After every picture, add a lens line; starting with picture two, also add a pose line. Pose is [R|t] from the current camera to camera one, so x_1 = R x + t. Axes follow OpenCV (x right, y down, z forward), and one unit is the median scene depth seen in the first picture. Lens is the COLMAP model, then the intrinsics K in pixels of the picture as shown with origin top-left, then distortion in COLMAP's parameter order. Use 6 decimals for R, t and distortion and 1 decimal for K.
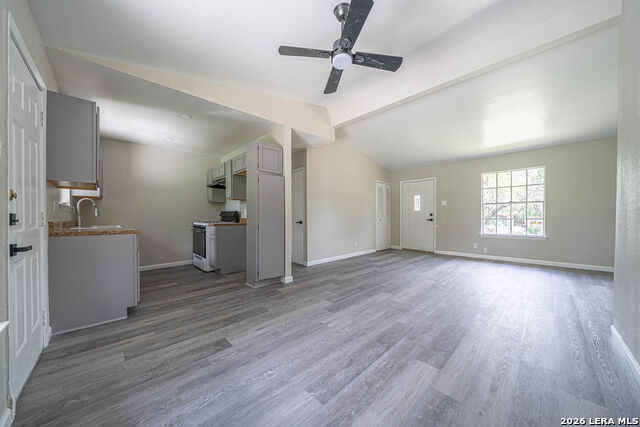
lens RADIAL K [[219.9, 0, 322.6], [0, 219.9, 214.1], [0, 0, 1]] dist [0.000213, 0.000028]
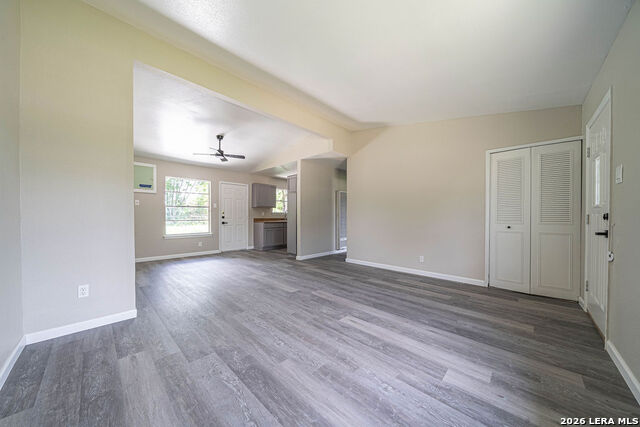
lens RADIAL K [[219.9, 0, 322.2], [0, 219.9, 217.8], [0, 0, 1]] dist [0.000213, 0.000028]
pose [[0.038695, -0.001791, -0.999249, 1.224624], [-0.003014, 0.999994, -0.001909, 0.011974], [0.999247, 0.003085, 0.038689, 0.956475]]
